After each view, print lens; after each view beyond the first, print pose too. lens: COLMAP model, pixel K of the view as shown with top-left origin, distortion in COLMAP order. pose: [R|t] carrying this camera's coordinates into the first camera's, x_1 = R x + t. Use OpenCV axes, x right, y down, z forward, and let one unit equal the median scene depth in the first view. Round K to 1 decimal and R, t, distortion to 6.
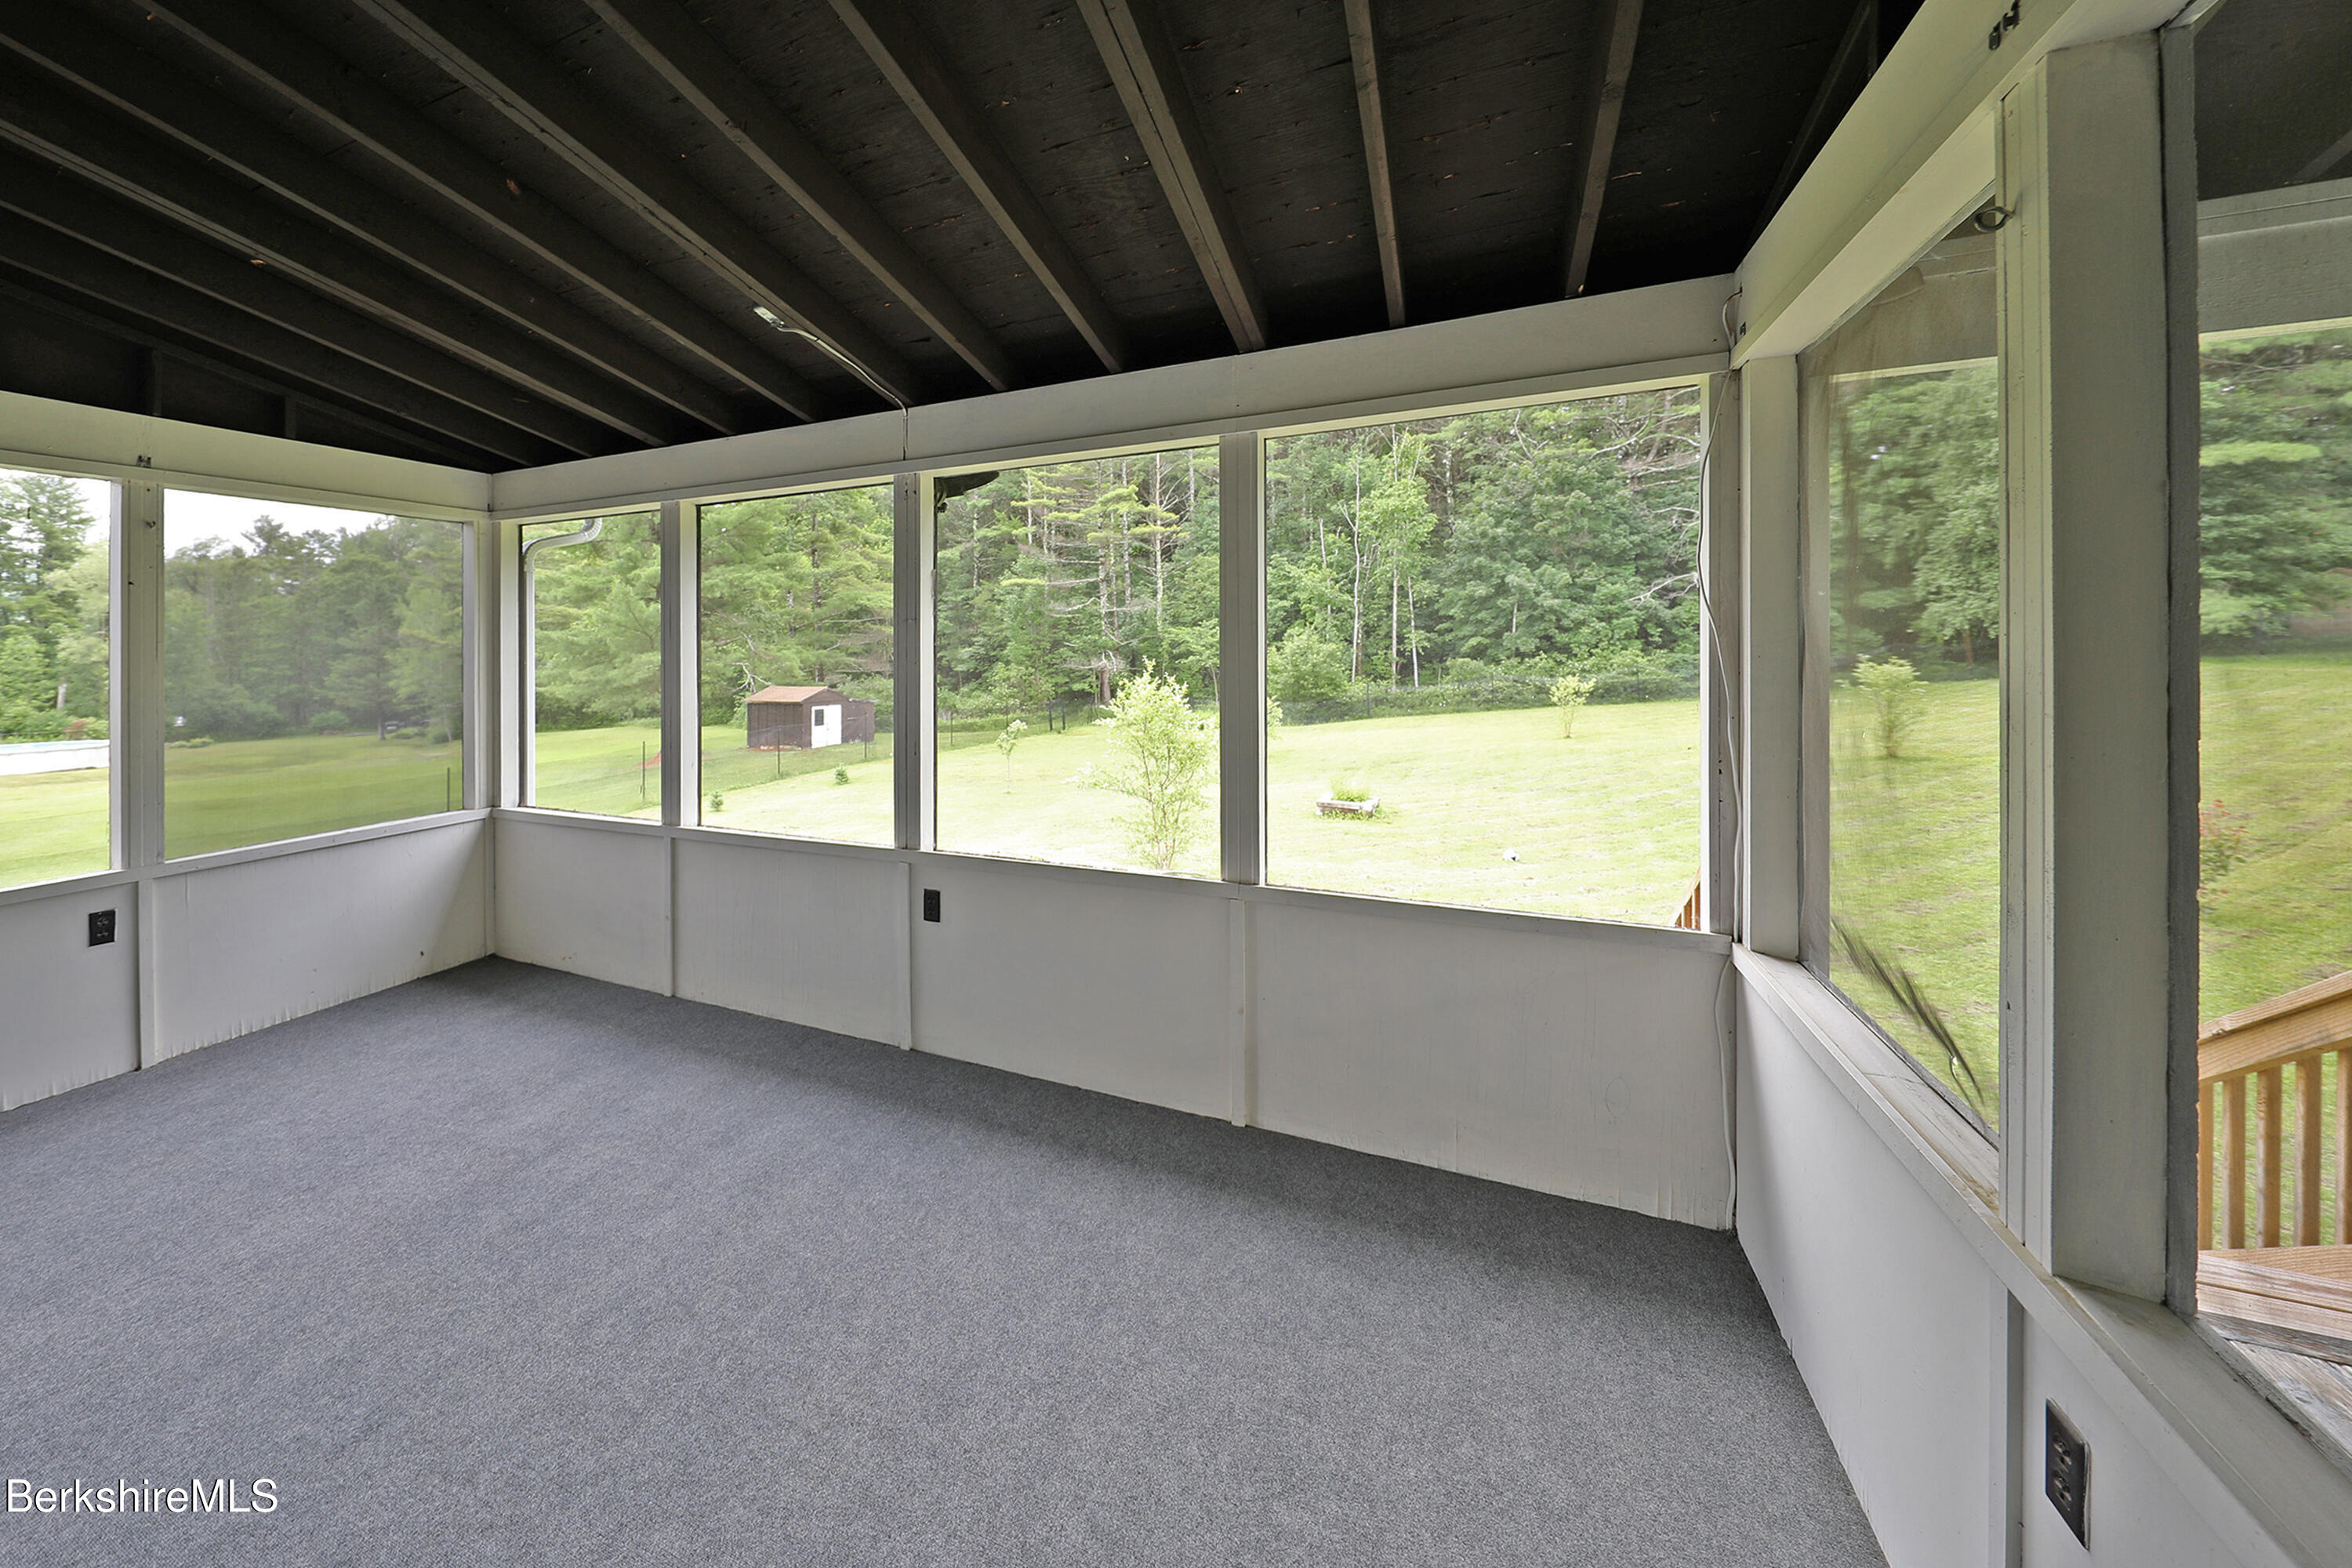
lens RADIAL K [[869.1, 0, 1000.3], [0, 869.1, 675.9], [0, 0, 1]] dist [-0.000369, -0.002834]
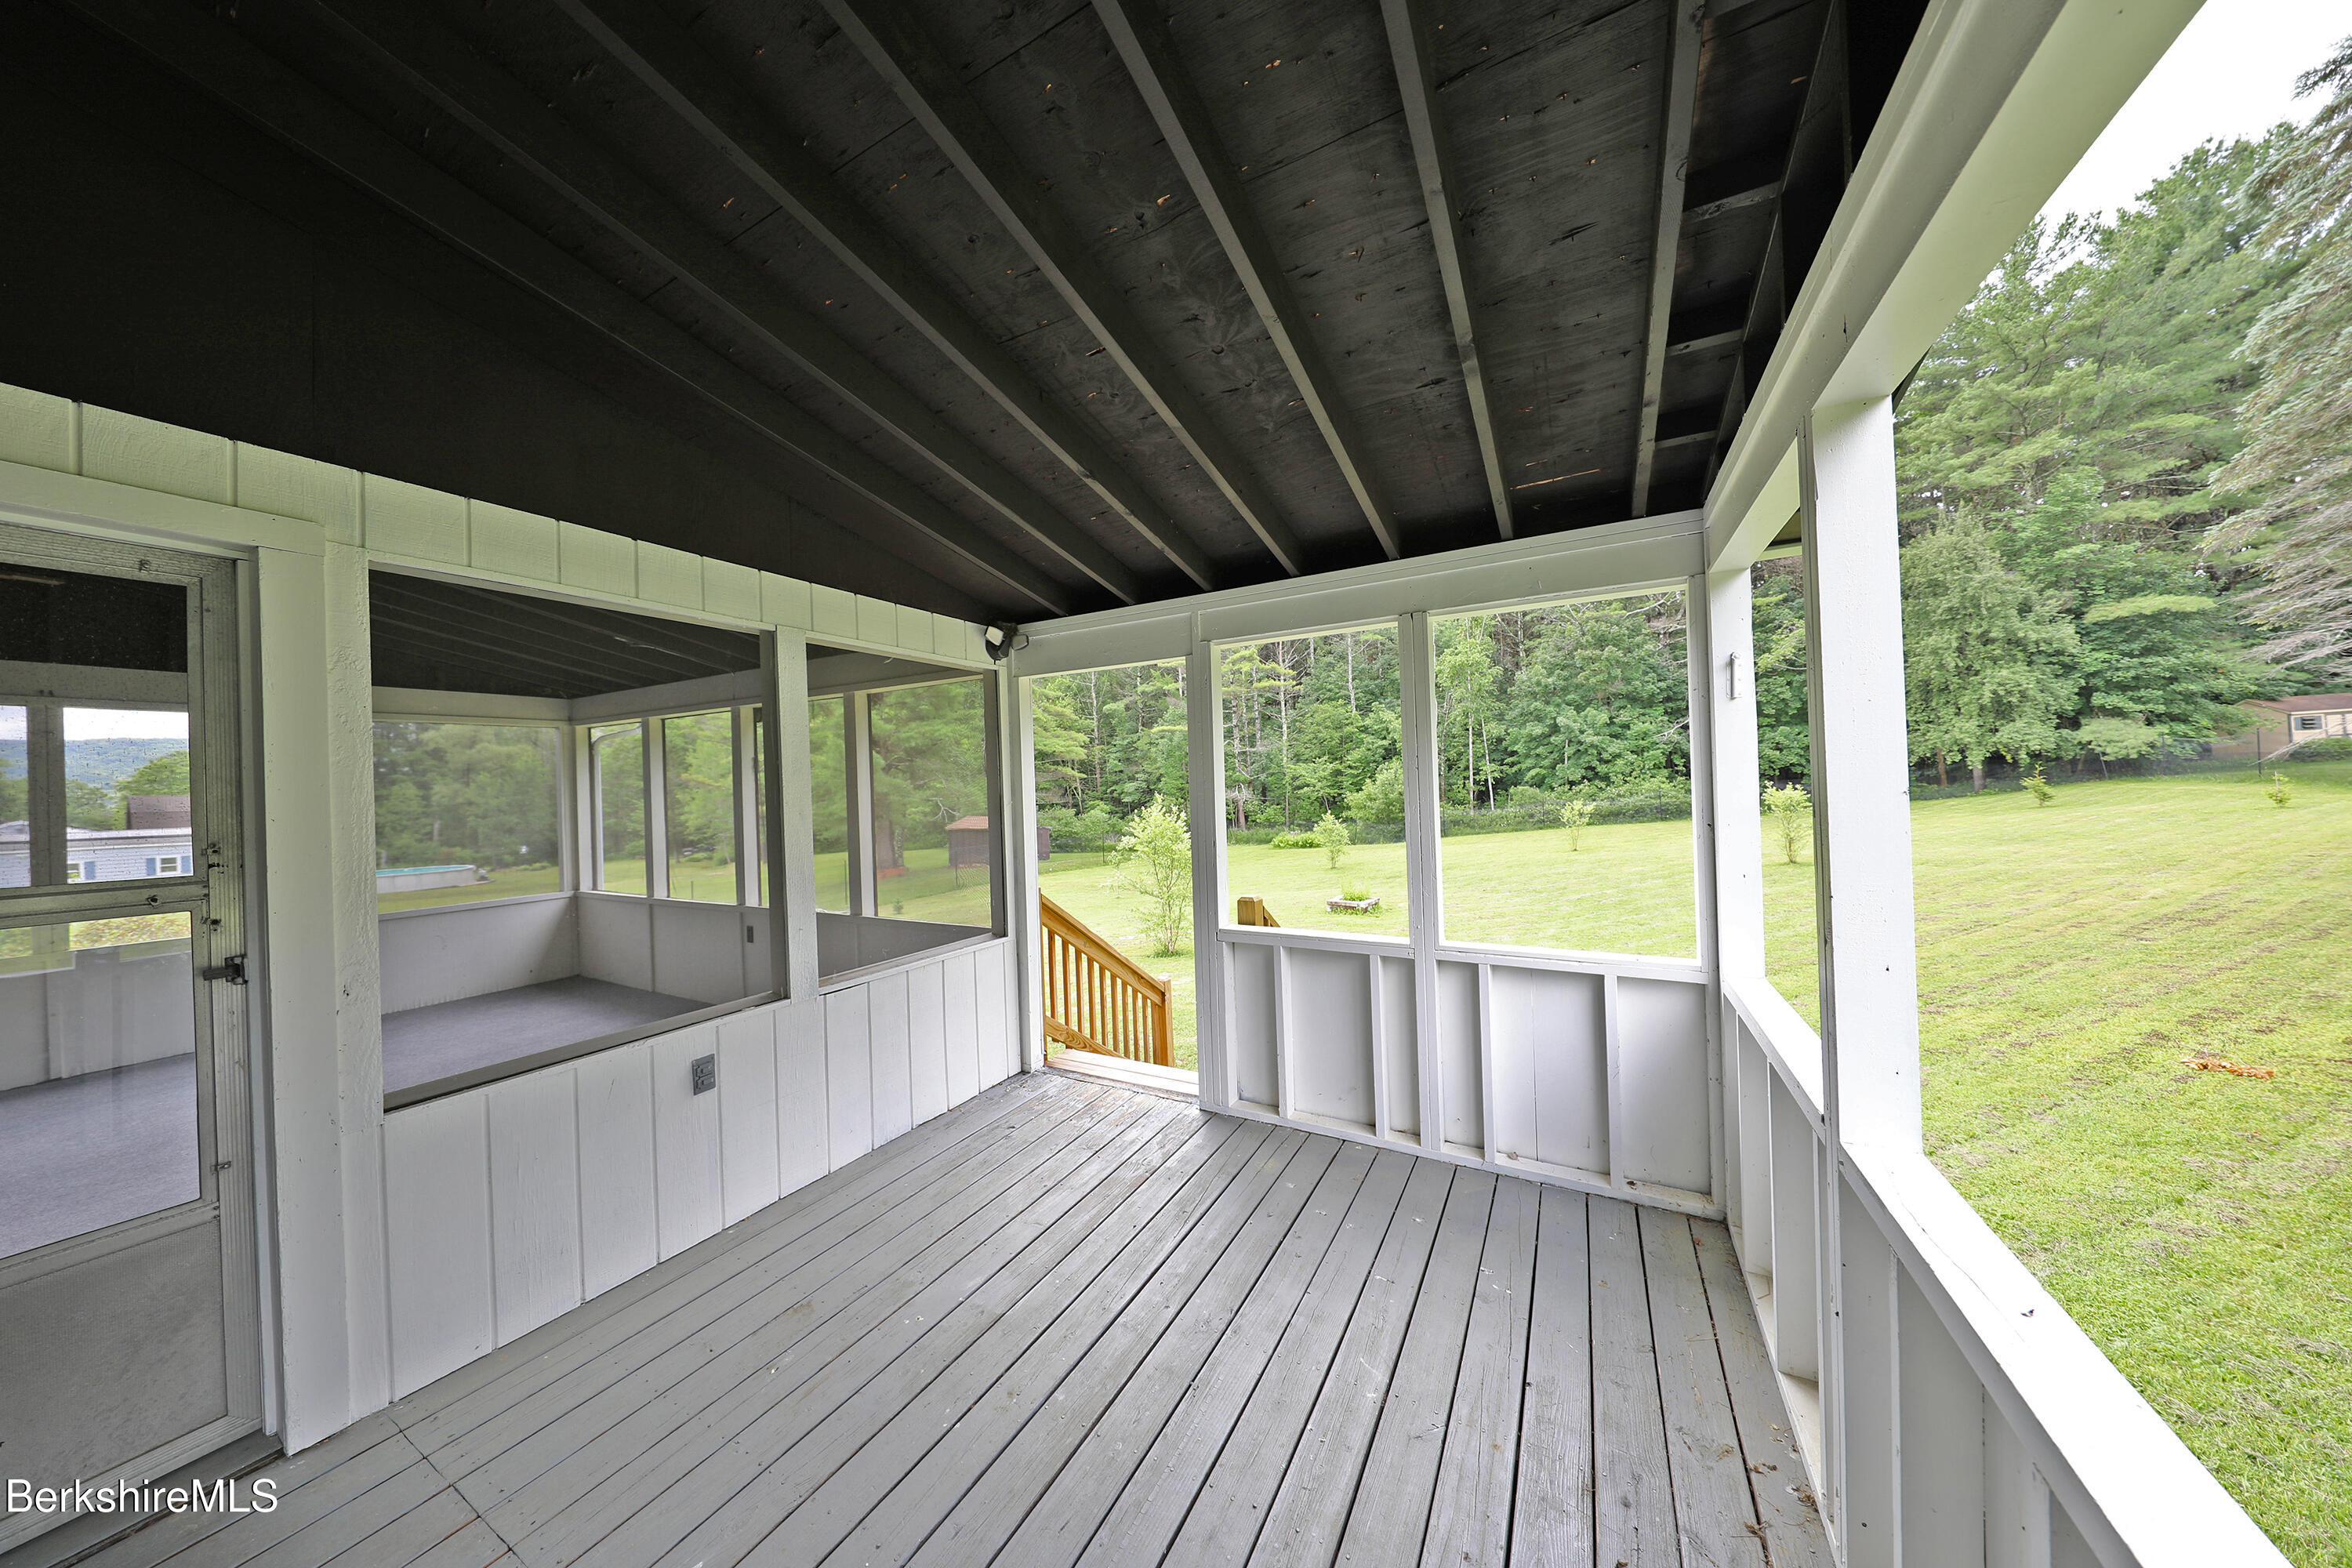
lens RADIAL K [[744.2, 0, 1160.0], [0, 744.2, 799.5], [0, 0, 1]] dist [-0.005219, -0.000863]
pose [[0.998373, -0.013034, -0.055519, 0.093031], [0.012633, 0.999892, -0.007575, -0.000764], [0.055612, 0.006862, 0.998429, -0.058553]]
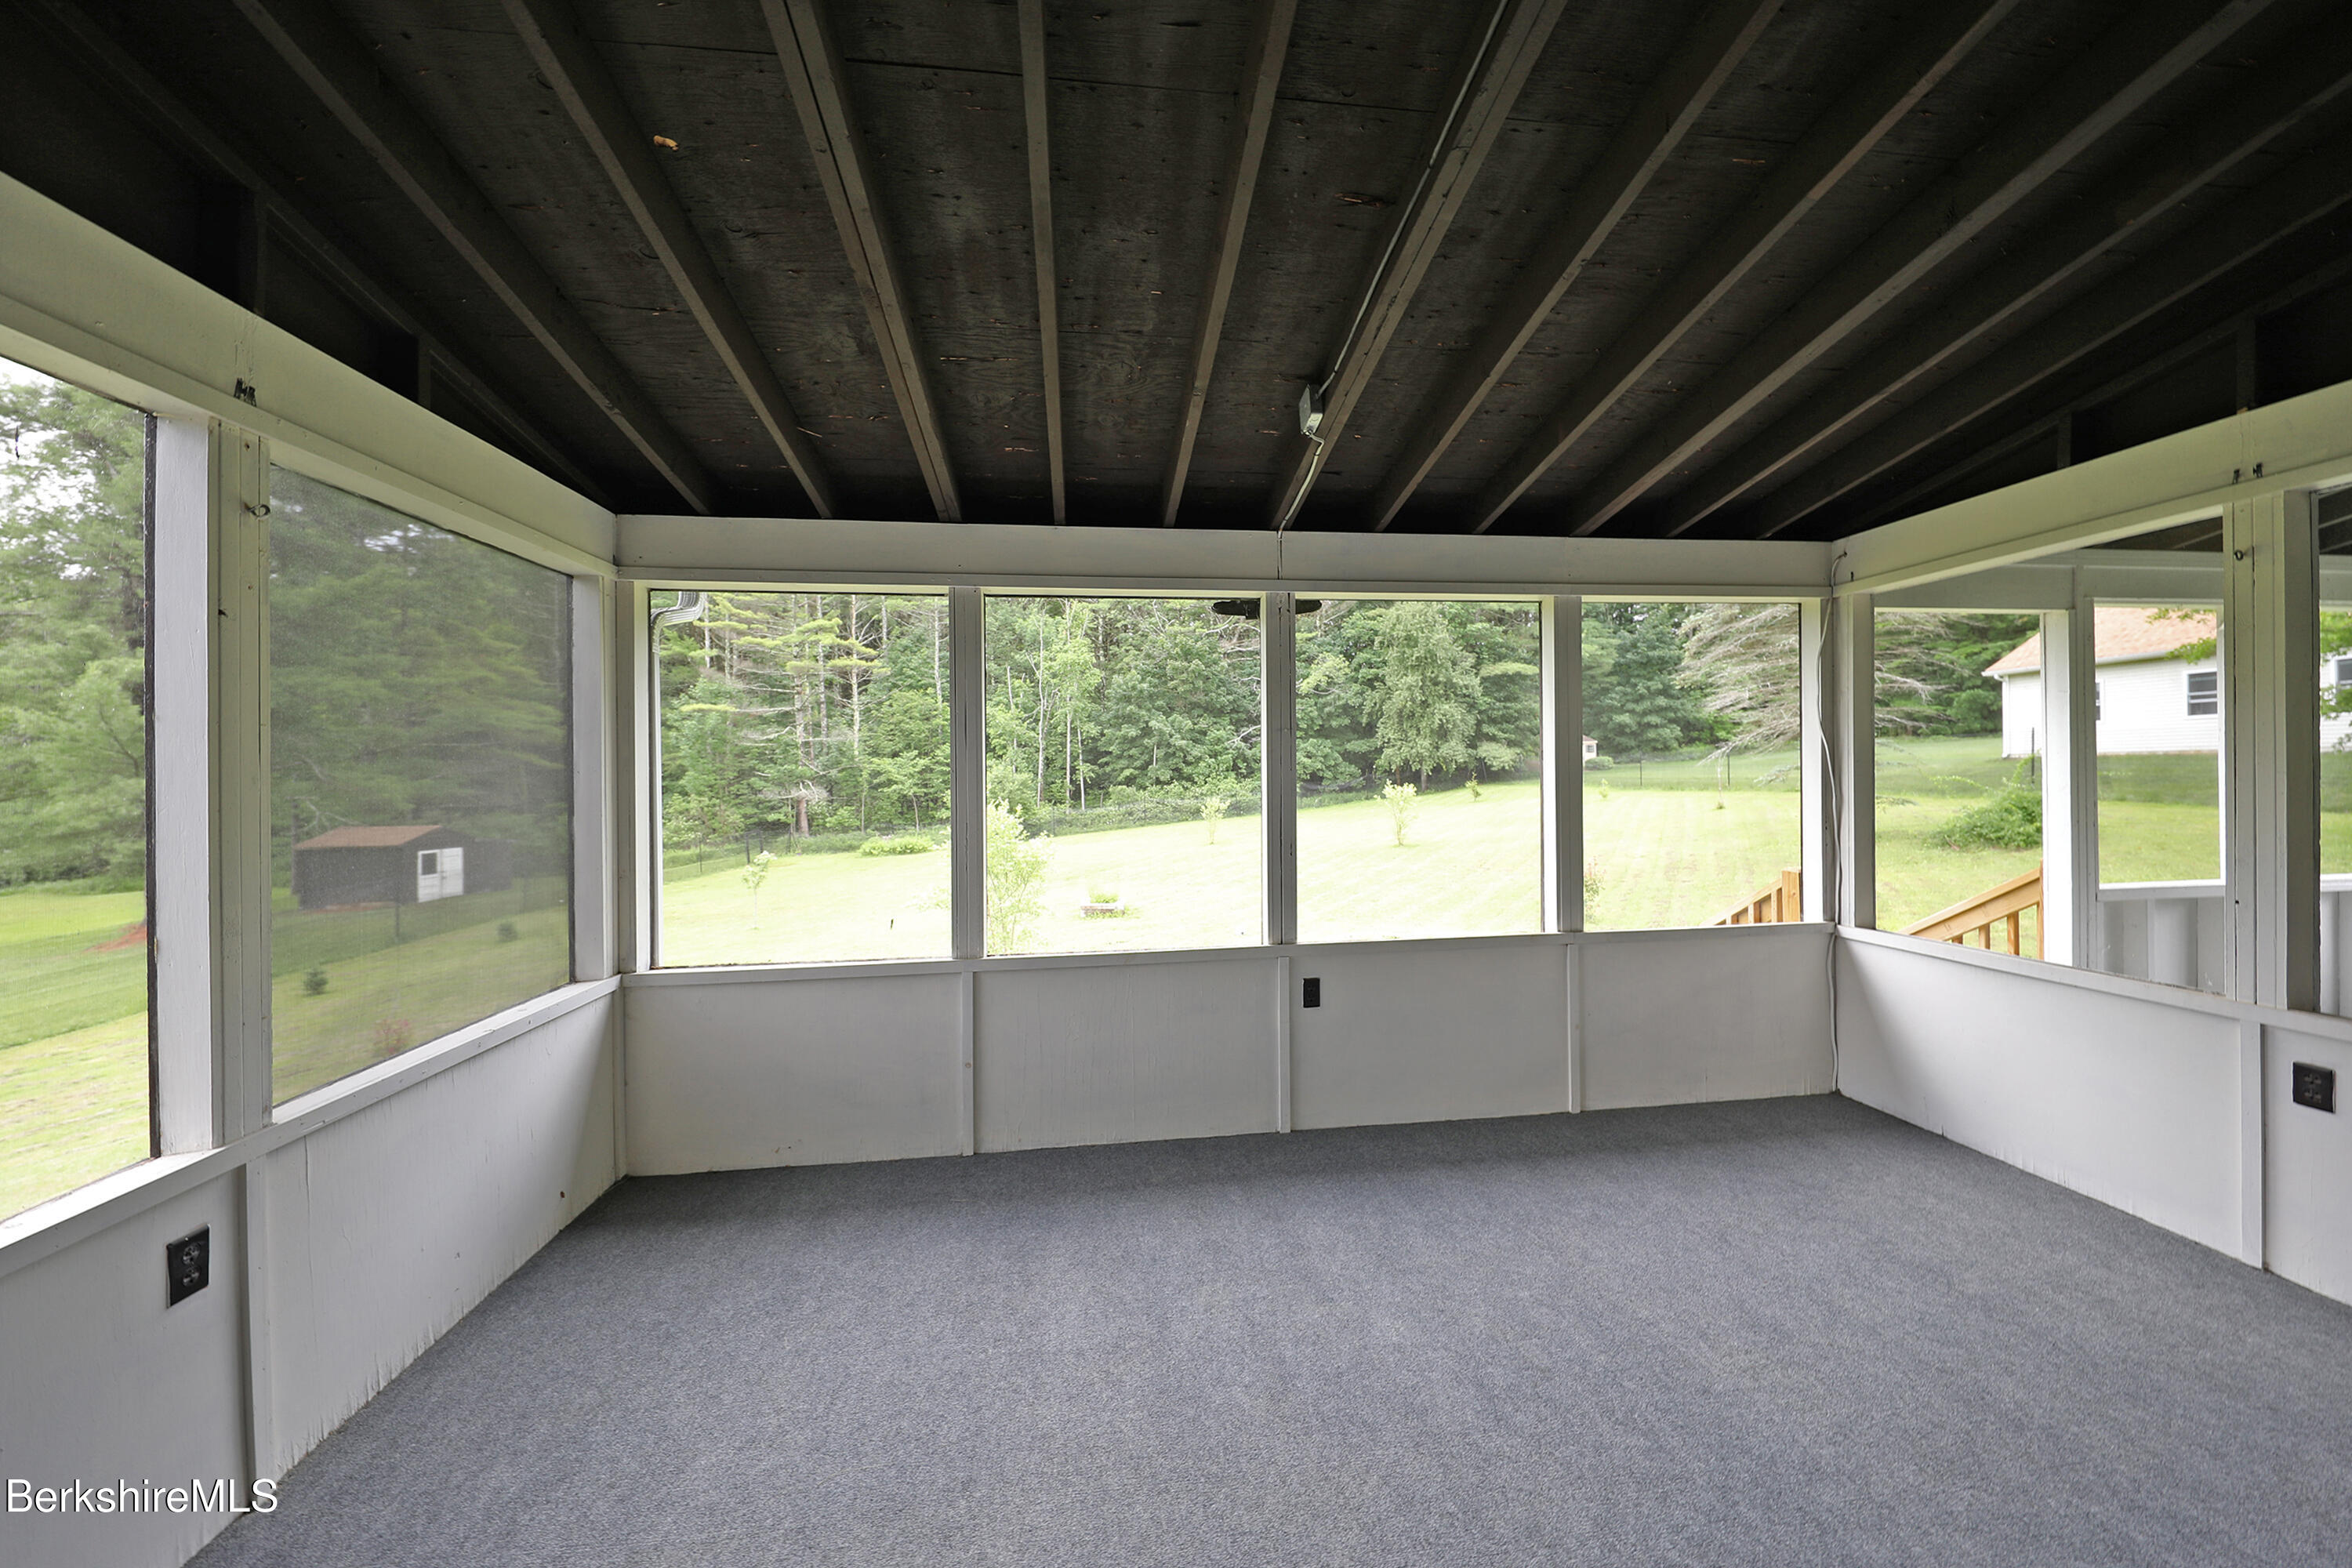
lens RADIAL K [[790.8, 0, 1166.3], [0, 790.8, 787.6], [0, 0, 1]] dist [0.005212, -0.000572]
pose [[0.834822, -0.006534, 0.550481, -0.042056], [0.017863, 0.999725, -0.015223, 0.001109], [-0.550230, 0.022542, 0.834709, 0.014402]]
